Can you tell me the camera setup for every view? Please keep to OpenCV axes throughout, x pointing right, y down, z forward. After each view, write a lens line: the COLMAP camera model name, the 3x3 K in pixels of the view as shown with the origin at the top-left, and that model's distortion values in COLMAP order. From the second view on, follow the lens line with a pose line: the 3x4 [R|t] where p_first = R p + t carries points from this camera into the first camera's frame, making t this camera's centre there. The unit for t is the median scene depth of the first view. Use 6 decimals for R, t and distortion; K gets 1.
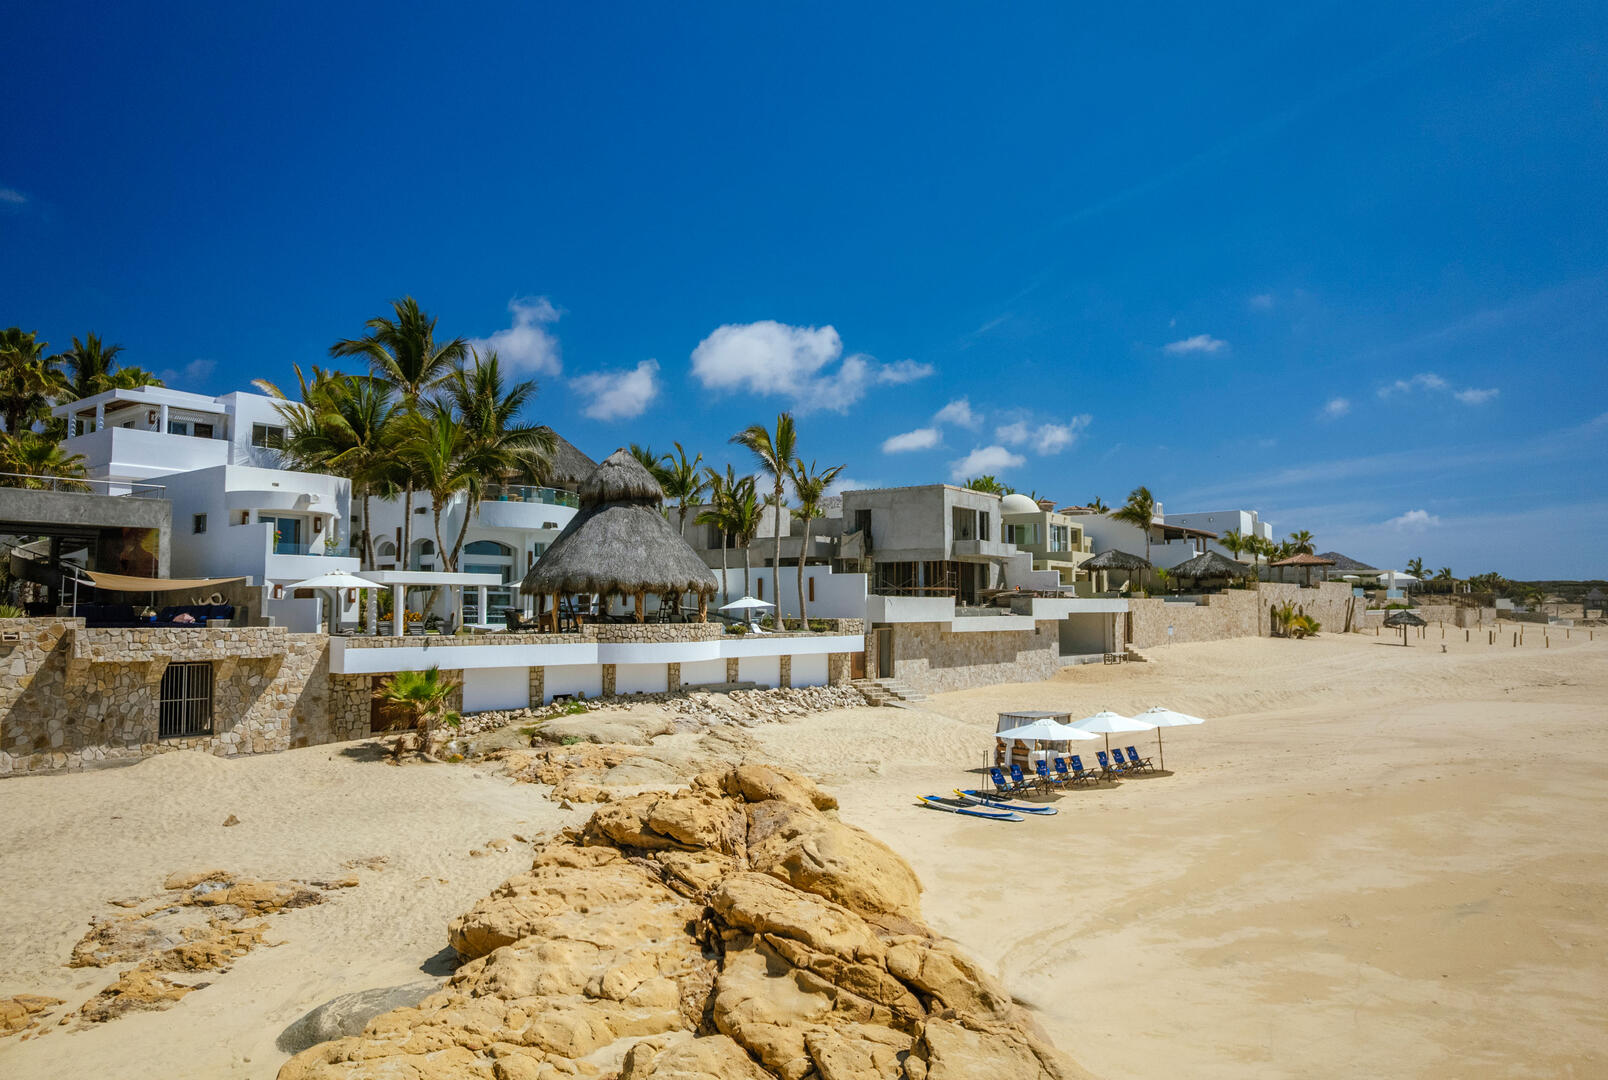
lens RADIAL K [[1071.1, 0, 780.6], [0, 1071.1, 537.2], [0, 0, 1]] dist [-0.044410, 0.023049]
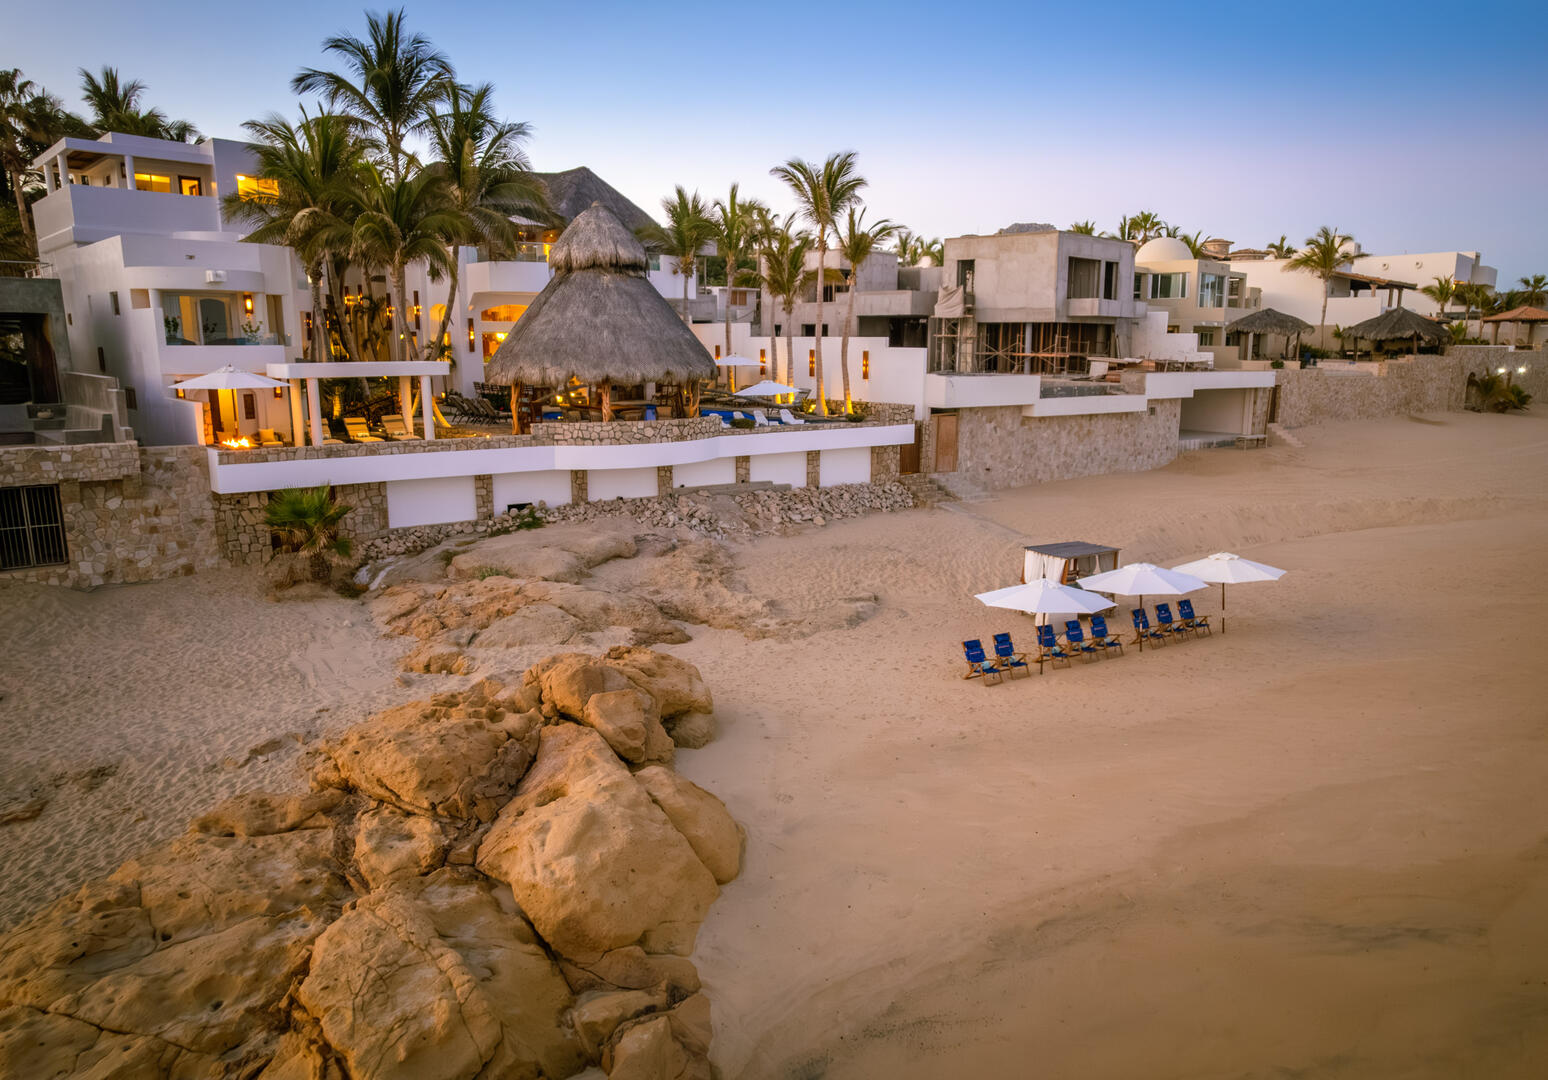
lens RADIAL K [[1048.0, 0, 804.6], [0, 1048.0, 552.8], [0, 0, 1]] dist [-0.068379, 0.064673]
pose [[0.987541, 0.038277, -0.152634, 0.167299], [0.003451, 0.964464, 0.264191, -0.040113], [0.157322, -0.261427, 0.952316, 0.234295]]
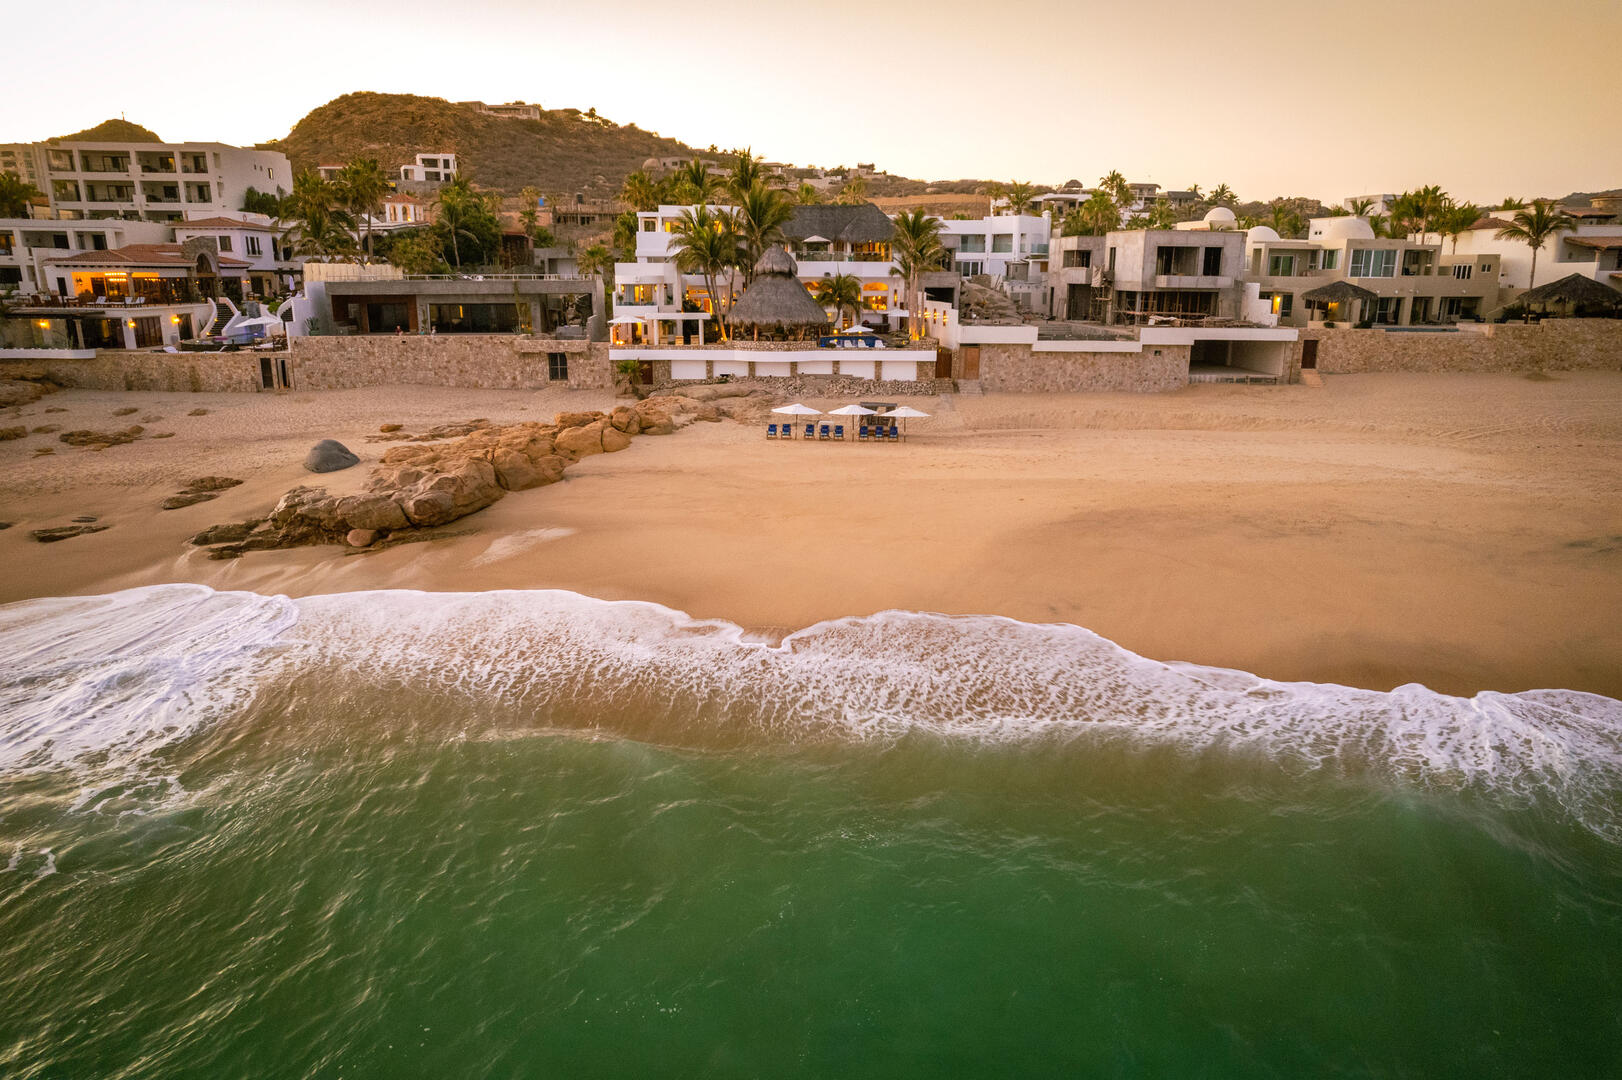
lens RADIAL K [[1039.5, 0, 805.2], [0, 1039.5, 534.4], [0, 0, 1]] dist [-0.043790, 0.008870]
pose [[0.680436, 0.183073, -0.709571, 1.496645], [0.046580, 0.955528, 0.291199, -0.146008], [0.731326, -0.231194, 0.641648, -0.273789]]
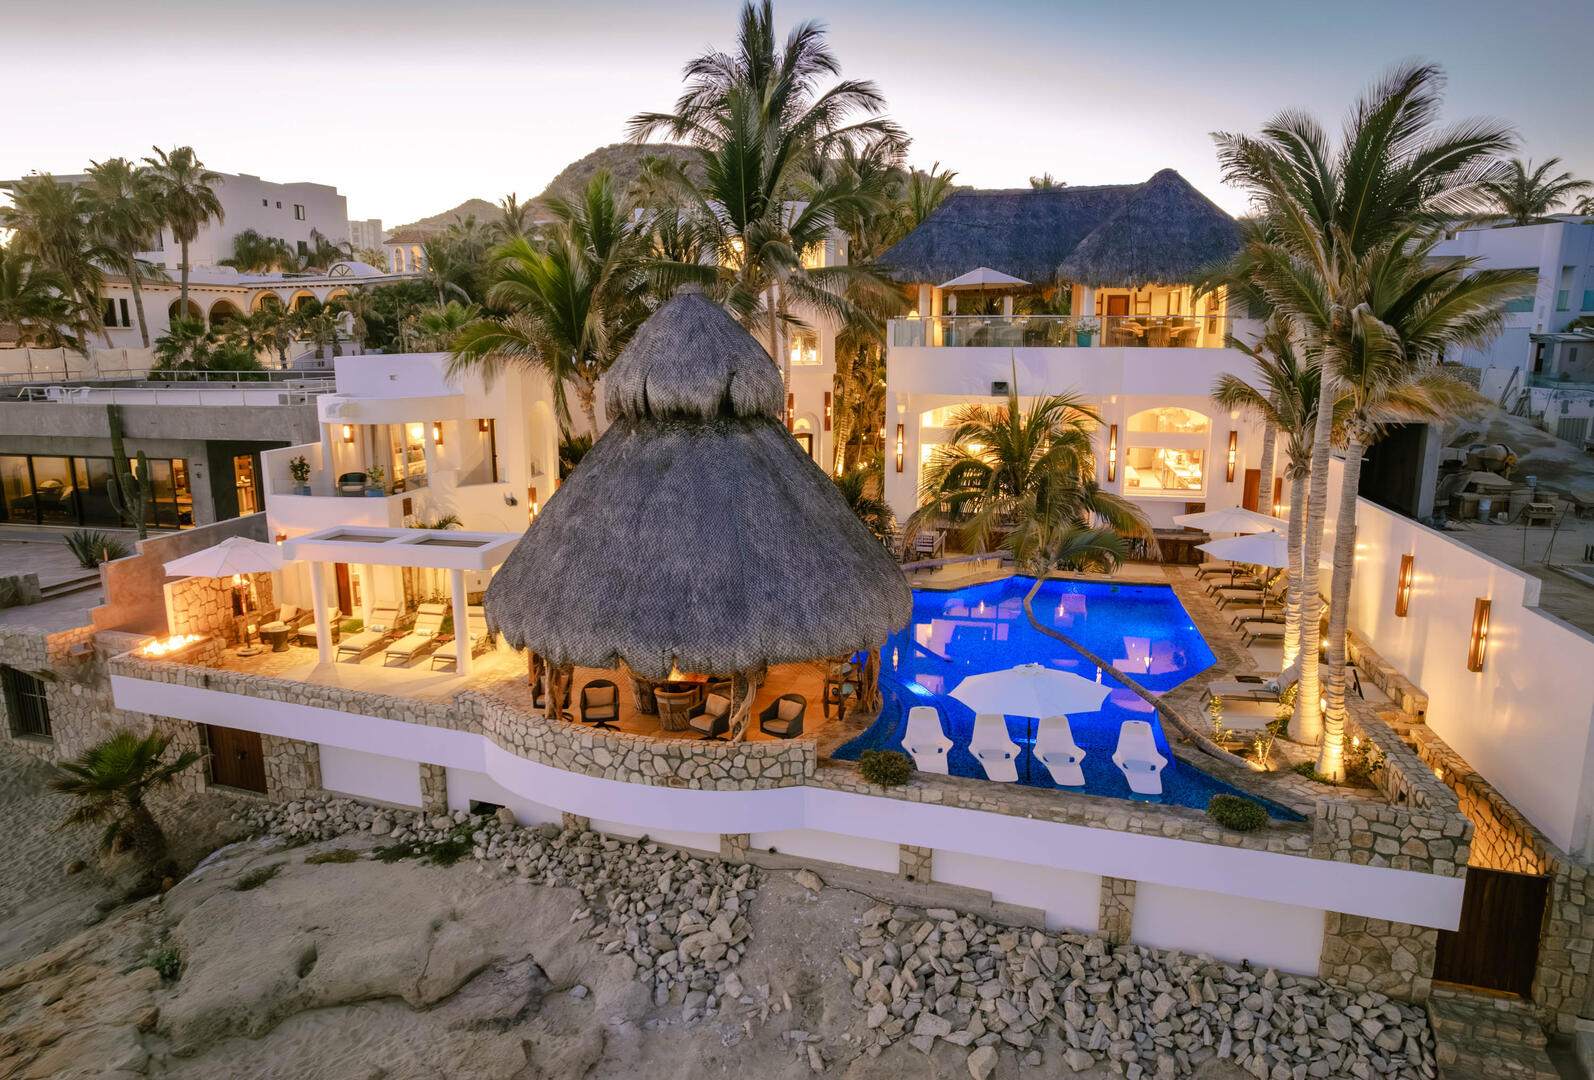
lens RADIAL K [[1028.1, 0, 784.9], [0, 1028.1, 547.8], [0, 0, 1]] dist [-0.073366, 0.064820]
pose [[0.416202, 0.187653, -0.889698, 0.302773], [0.063838, 0.970028, 0.234459, -0.089307], [0.907028, -0.154379, 0.391748, 1.026982]]
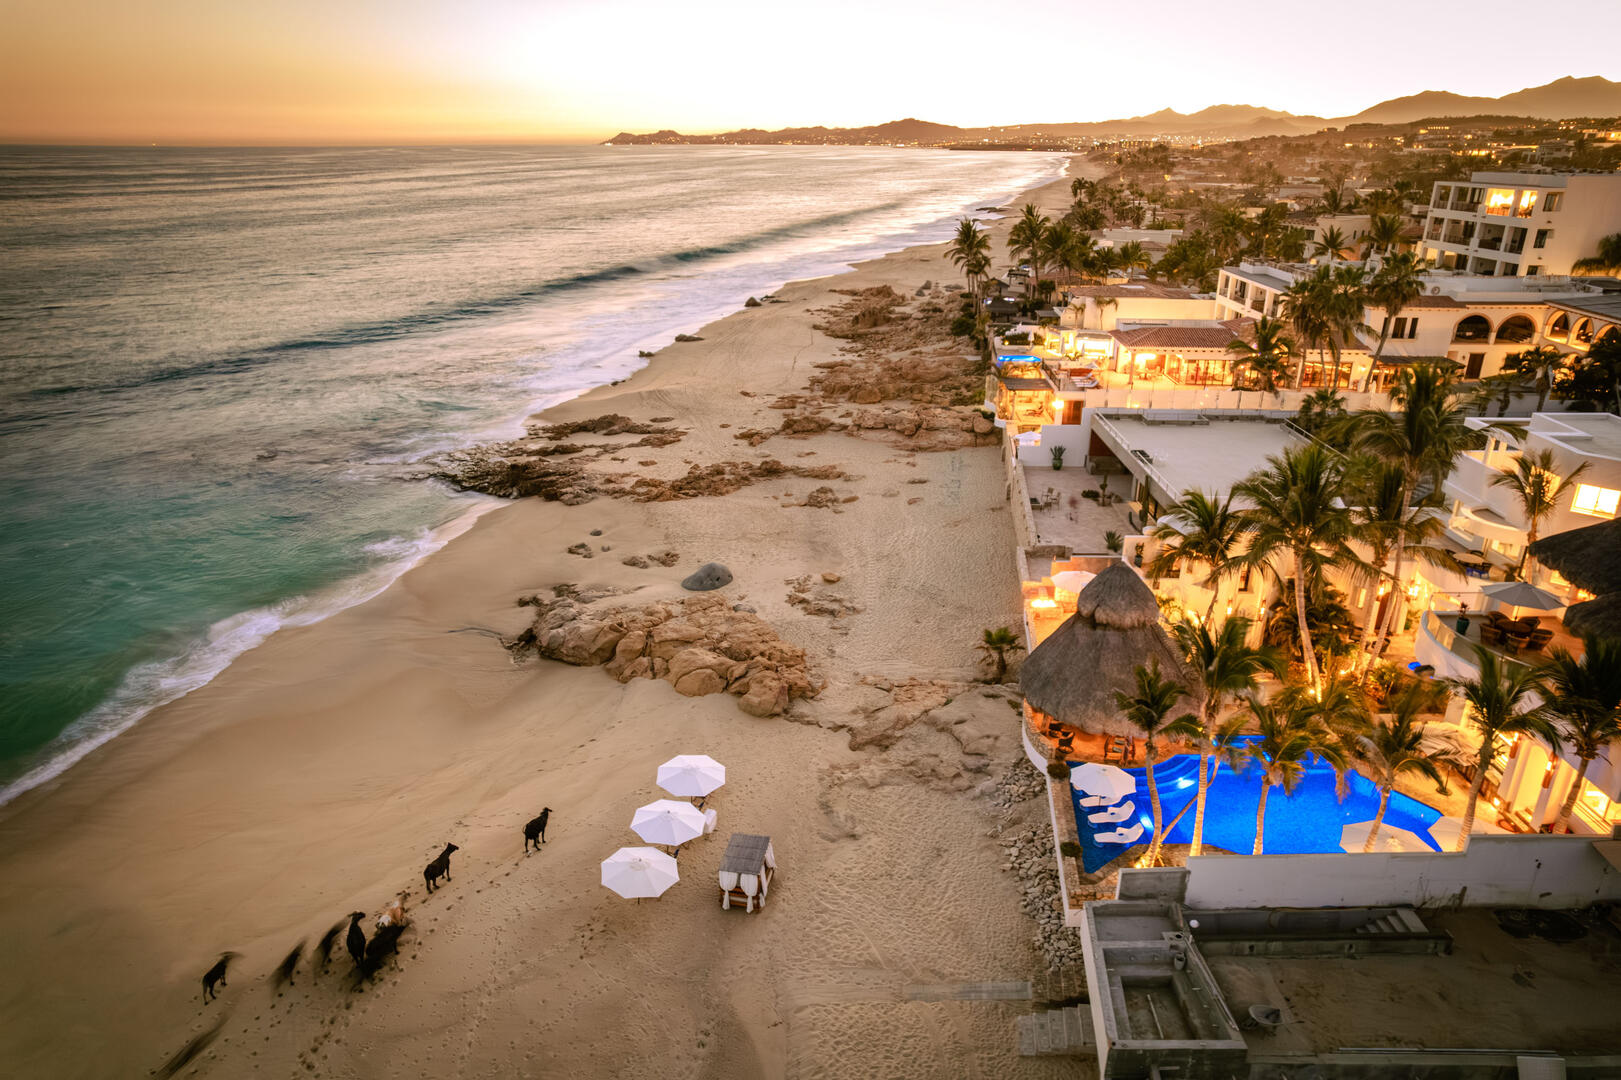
lens RADIAL K [[1045.5, 0, 807.9], [0, 1045.5, 526.2], [0, 0, 1]] dist [-0.073366, 0.064820]
pose [[-0.799063, 0.206266, -0.564759, 0.761401], [0.036230, 0.954124, 0.297212, -0.500534], [0.600154, 0.217030, -0.769878, 1.880205]]
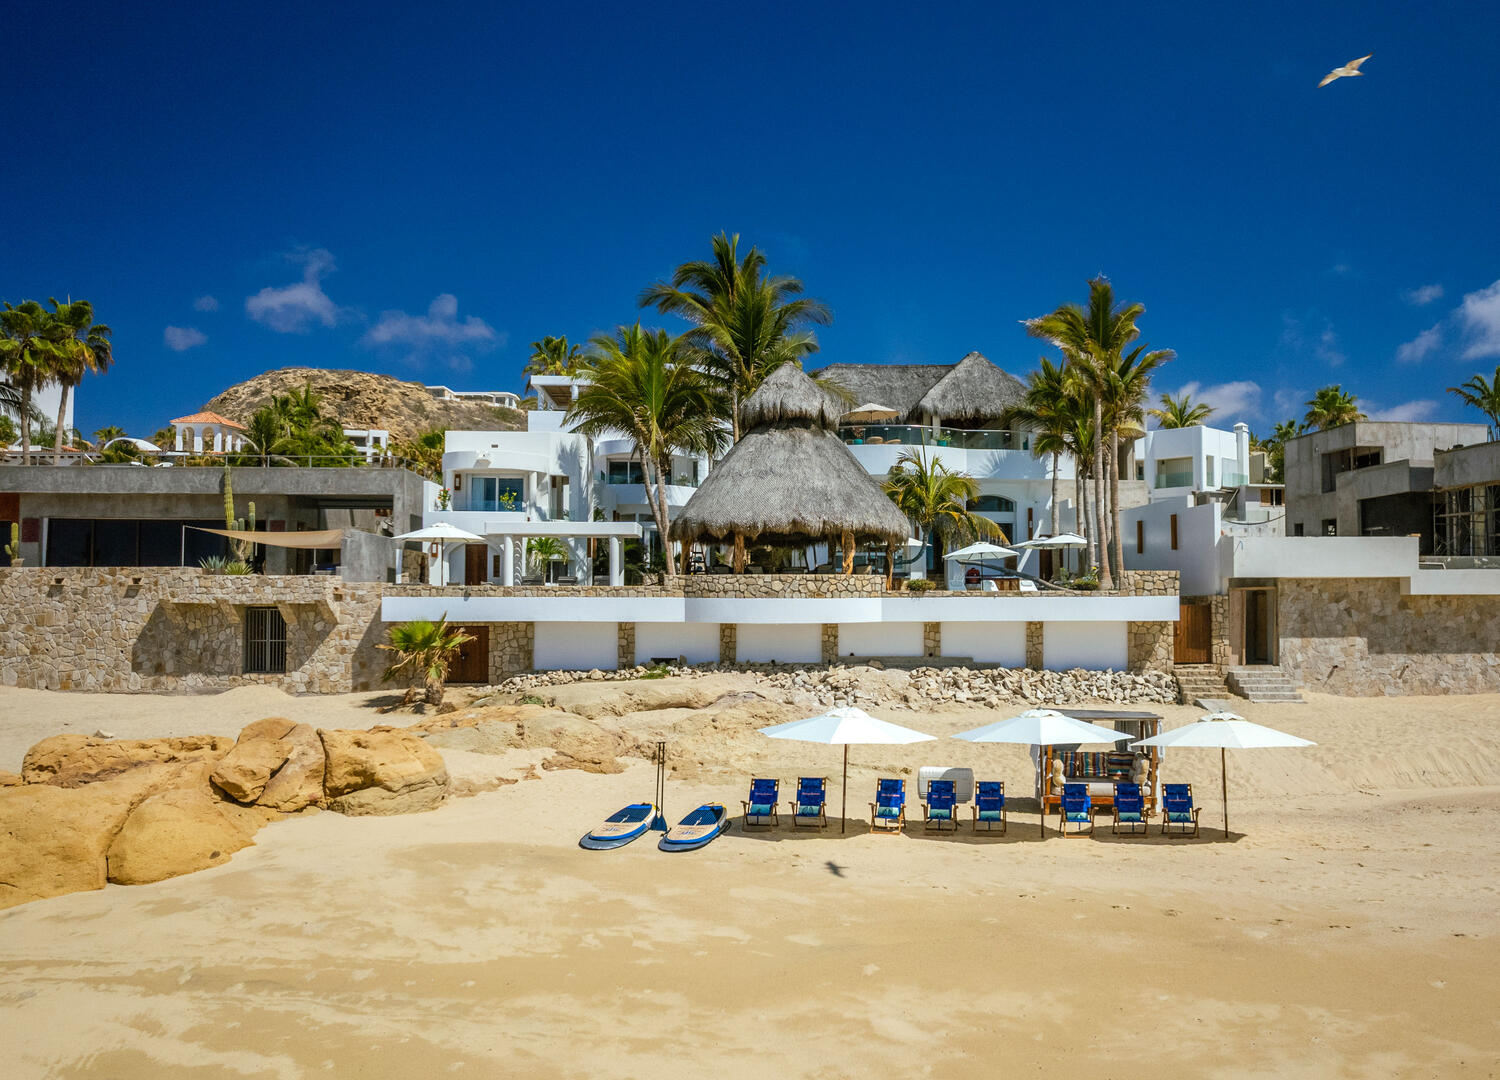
lens RADIAL K [[1211.0, 0, 848.6], [0, 1211.0, 557.6], [0, 0, 1]] dist [-0.059576, 0.035559]
pose [[0.688369, -0.029134, -0.724775, 0.648639], [0.049515, 0.998750, 0.006880, 0.072680], [0.723668, -0.040624, 0.688951, 0.475042]]
